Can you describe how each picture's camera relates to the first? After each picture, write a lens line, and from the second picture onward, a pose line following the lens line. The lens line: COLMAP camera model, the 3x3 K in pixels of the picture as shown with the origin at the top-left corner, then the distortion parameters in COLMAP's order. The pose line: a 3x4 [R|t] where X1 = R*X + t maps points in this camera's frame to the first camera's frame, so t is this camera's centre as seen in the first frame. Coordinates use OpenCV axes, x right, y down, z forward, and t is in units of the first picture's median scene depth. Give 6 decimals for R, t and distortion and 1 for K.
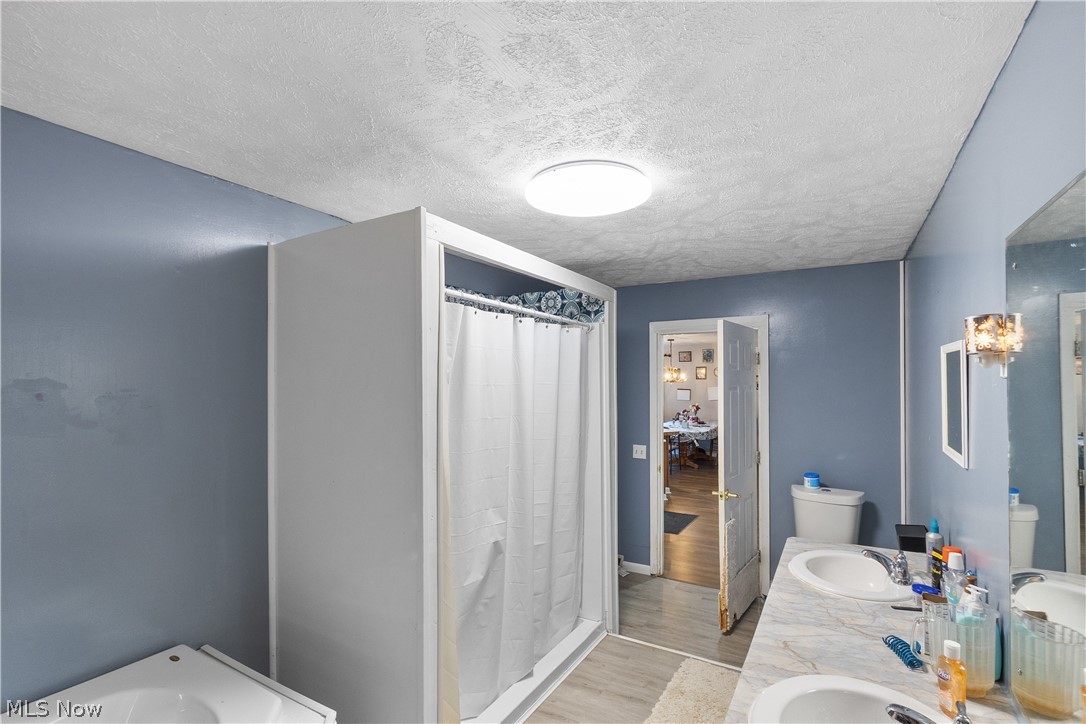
lens RADIAL K [[515.8, 0, 541.0], [0, 515.8, 371.7], [0, 0, 1]] dist [-0.005271, 0.004416]
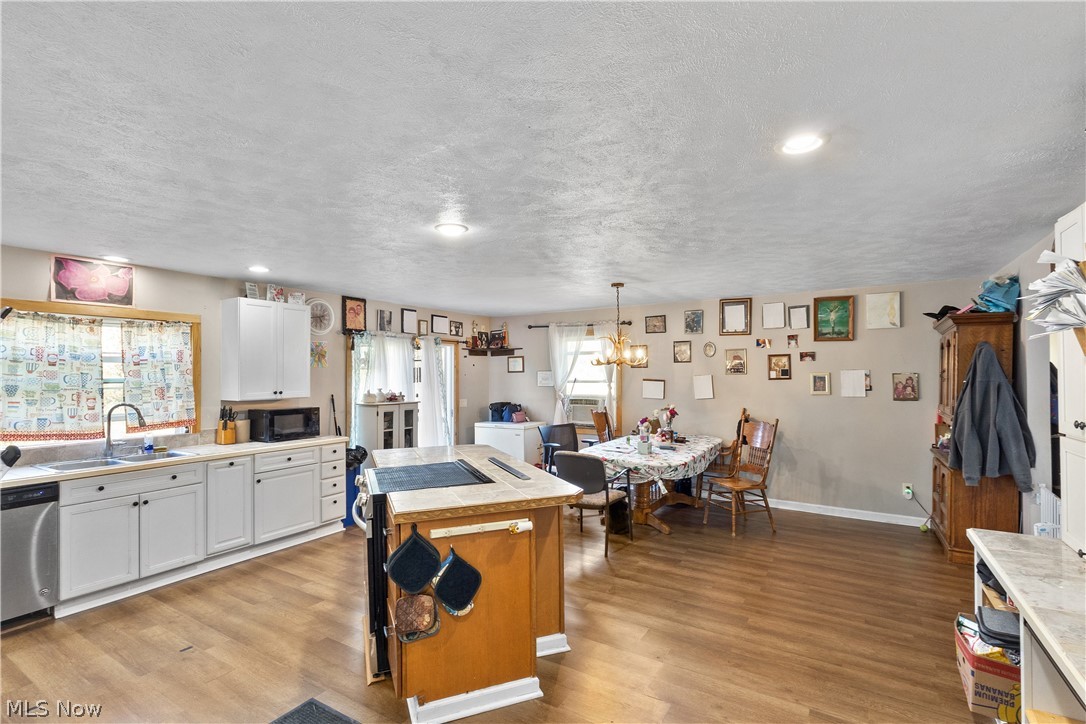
lens RADIAL K [[515.8, 0, 533.1], [0, 515.8, 367.0], [0, 0, 1]] dist [-0.005271, 0.004416]
pose [[0.999603, -0.008127, -0.026964, 0.170462], [0.008154, 0.999966, 0.000887, 0.019290], [0.026956, -0.001106, 0.999636, 0.447098]]
